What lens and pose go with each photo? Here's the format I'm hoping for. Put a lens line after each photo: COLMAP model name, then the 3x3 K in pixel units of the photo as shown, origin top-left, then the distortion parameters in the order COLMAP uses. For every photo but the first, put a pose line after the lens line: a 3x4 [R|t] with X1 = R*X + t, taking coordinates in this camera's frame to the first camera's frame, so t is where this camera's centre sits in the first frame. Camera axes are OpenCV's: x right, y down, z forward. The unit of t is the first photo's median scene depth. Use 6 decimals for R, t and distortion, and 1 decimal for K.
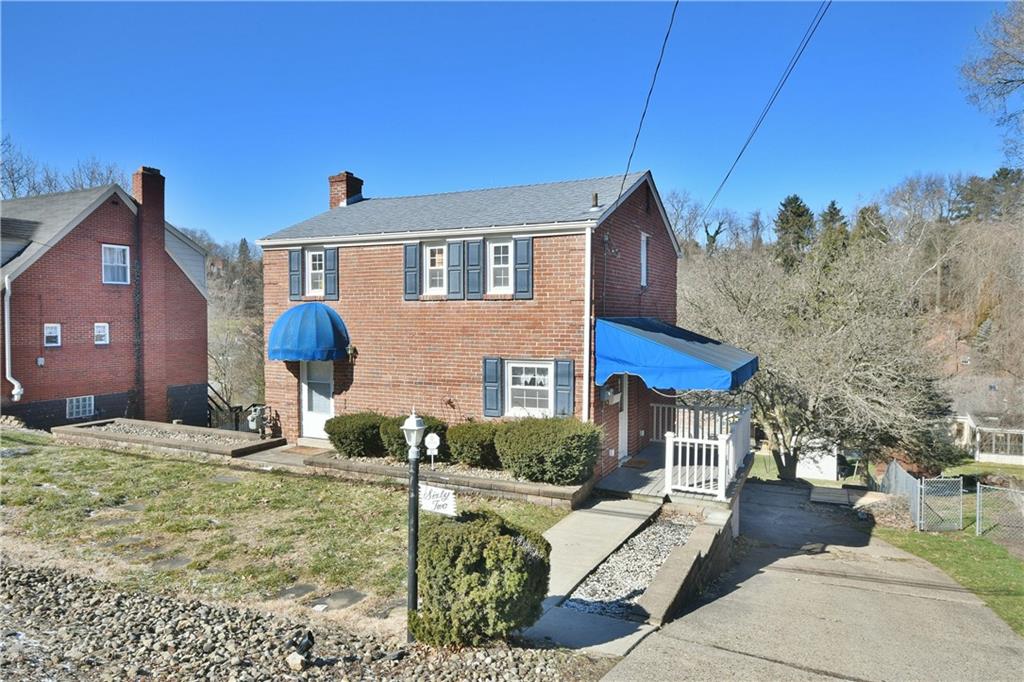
lens RADIAL K [[651.2, 0, 511.4], [0, 651.2, 333.9], [0, 0, 1]] dist [0.027286, 0.002215]
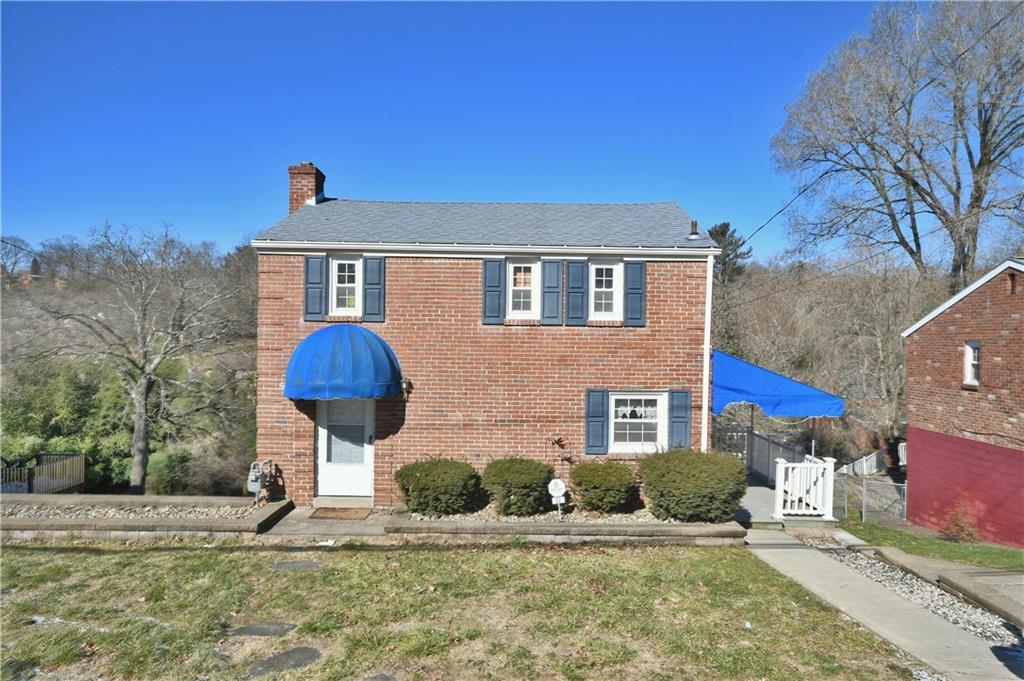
lens RADIAL K [[632.5, 0, 513.9], [0, 632.5, 347.6], [0, 0, 1]] dist [0.025507, -0.000189]
pose [[0.897397, 0.005643, 0.441188, -0.504792], [0.000747, 0.999897, -0.014310, -0.009521], [-0.441223, 0.013171, 0.897301, 0.245397]]
